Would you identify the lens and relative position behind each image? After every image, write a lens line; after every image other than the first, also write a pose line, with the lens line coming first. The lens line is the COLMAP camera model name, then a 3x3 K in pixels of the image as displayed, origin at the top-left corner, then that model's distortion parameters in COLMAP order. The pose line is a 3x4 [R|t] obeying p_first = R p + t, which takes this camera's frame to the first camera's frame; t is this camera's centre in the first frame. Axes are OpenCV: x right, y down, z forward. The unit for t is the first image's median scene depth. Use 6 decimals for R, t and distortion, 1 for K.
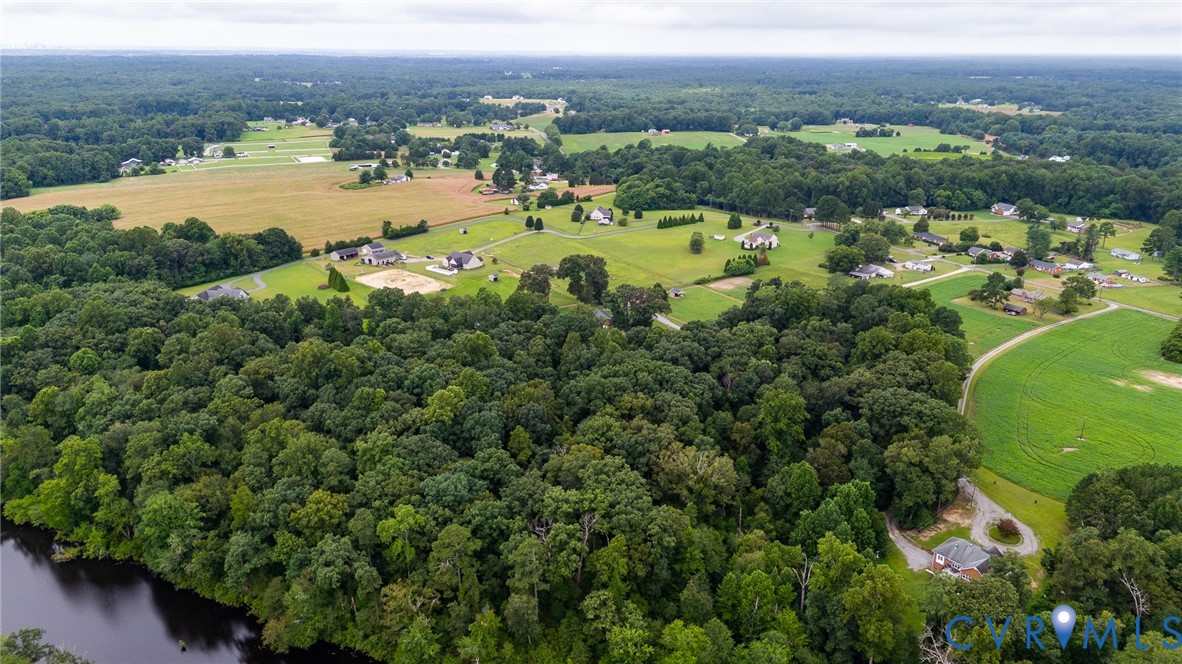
lens RADIAL K [[823.6, 0, 592.4], [0, 823.6, 333.4], [0, 0, 1]] dist [0.076537, -0.084984]
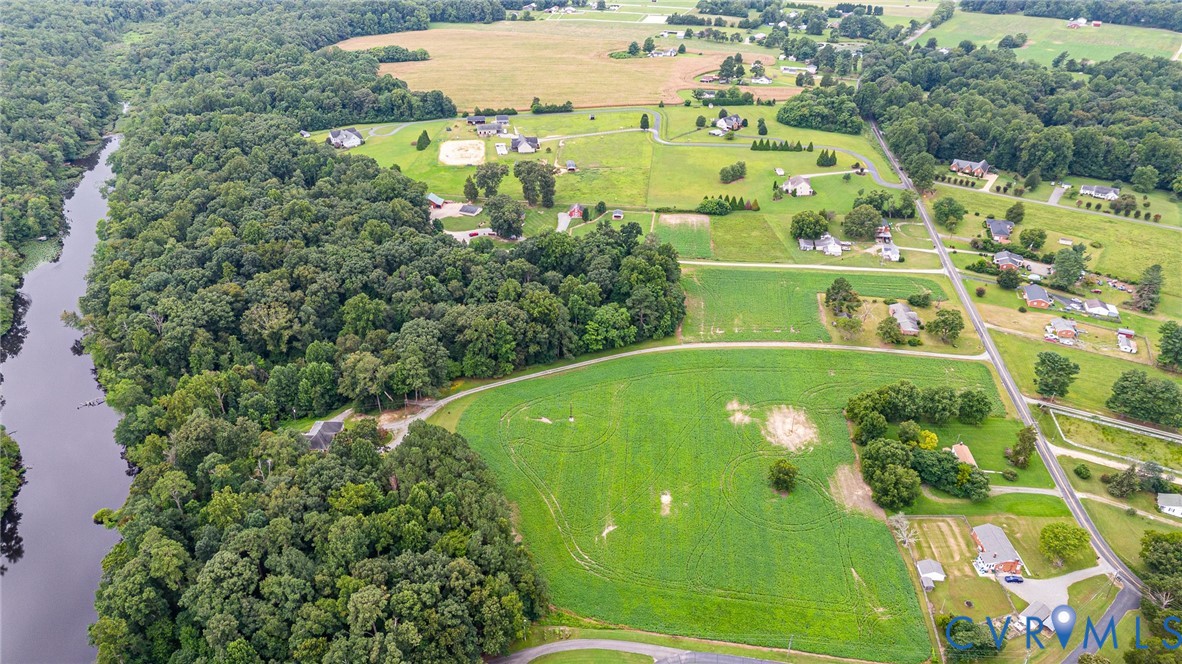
lens RADIAL K [[823.6, 0, 592.4], [0, 823.6, 333.4], [0, 0, 1]] dist [0.076537, -0.084984]
pose [[0.756838, 0.335228, -0.561087, 0.621508], [-0.219562, 0.938965, 0.264834, -0.152241], [0.615621, -0.077243, 0.784248, 0.067102]]
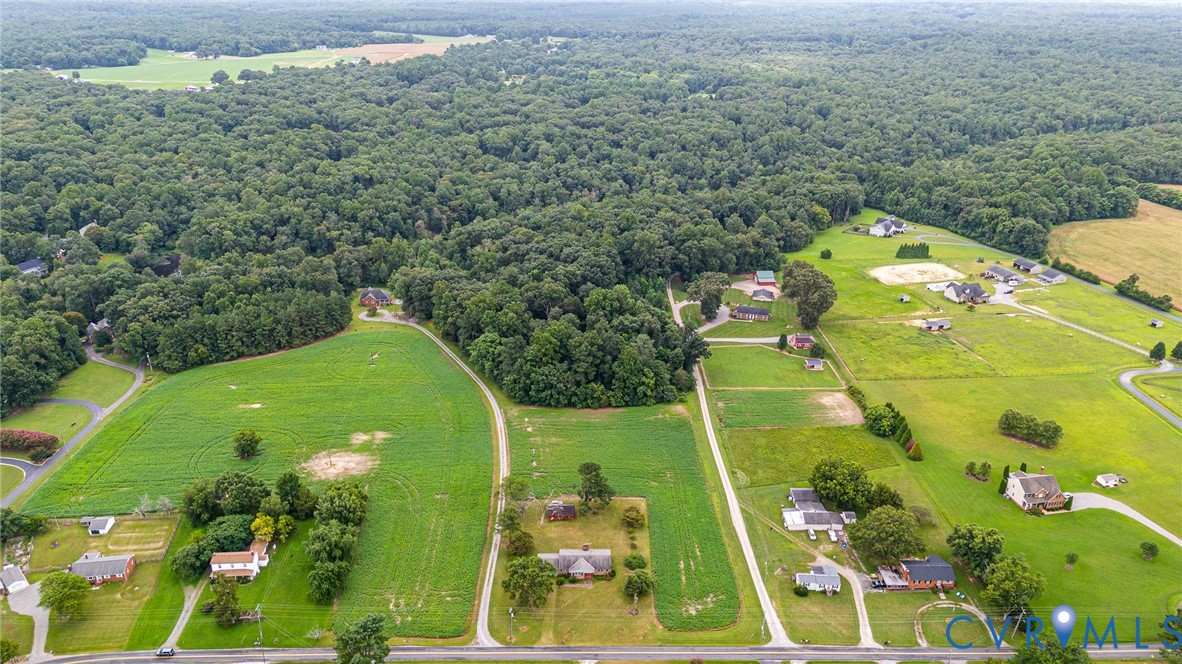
lens RADIAL K [[823.6, 0, 592.4], [0, 823.6, 333.4], [0, 0, 1]] dist [0.076537, -0.084984]
pose [[-0.548259, 0.332634, -0.767311, 0.736297], [-0.283383, 0.789328, 0.544661, -0.400509], [0.786833, 0.516058, -0.338493, 0.892627]]
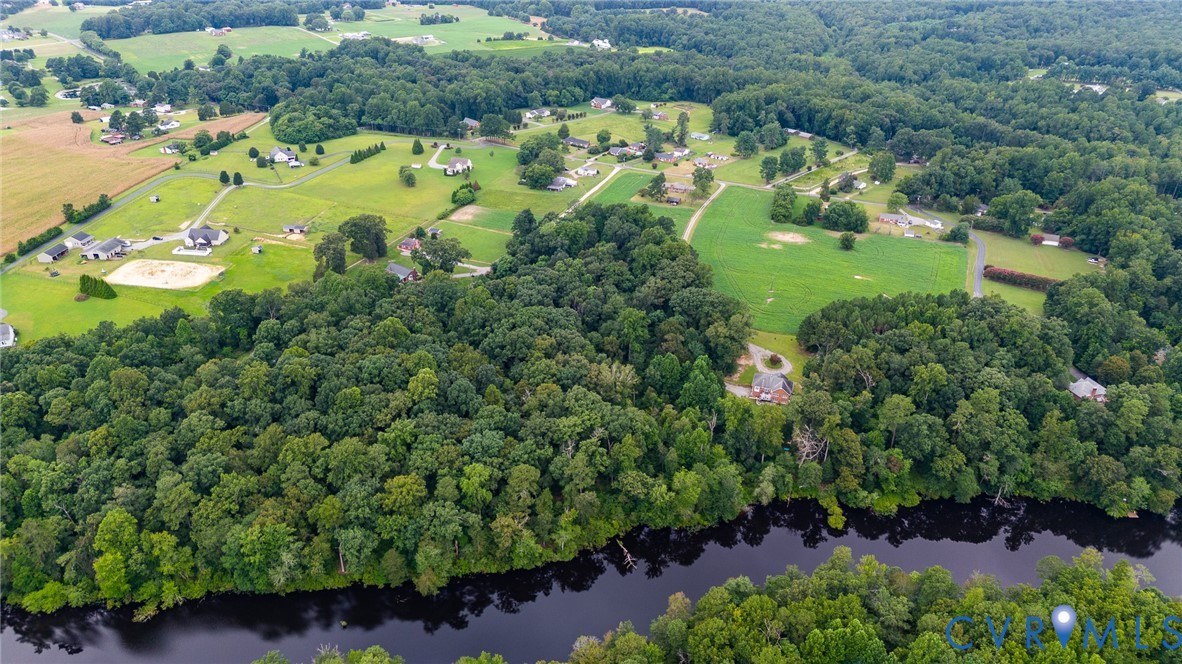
lens RADIAL K [[823.6, 0, 592.4], [0, 823.6, 333.4], [0, 0, 1]] dist [0.076537, -0.084984]
pose [[0.834235, -0.252160, 0.490375, -0.255899], [0.168632, 0.963374, 0.208504, -0.094276], [-0.524990, -0.091249, 0.846203, -0.085448]]
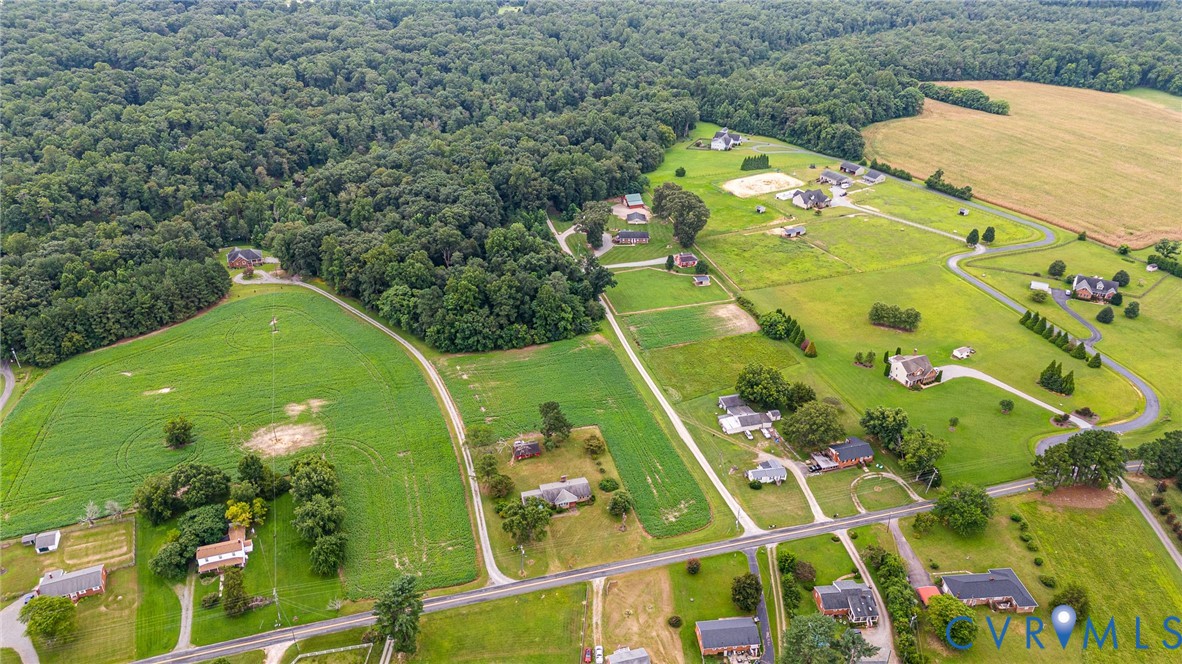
lens RADIAL K [[823.6, 0, 592.4], [0, 823.6, 333.4], [0, 0, 1]] dist [0.076537, -0.084984]
pose [[-0.311806, 0.465940, -0.828056, 0.792172], [-0.324894, 0.766686, 0.553747, -0.403216], [0.892872, 0.441692, -0.087676, 0.812026]]
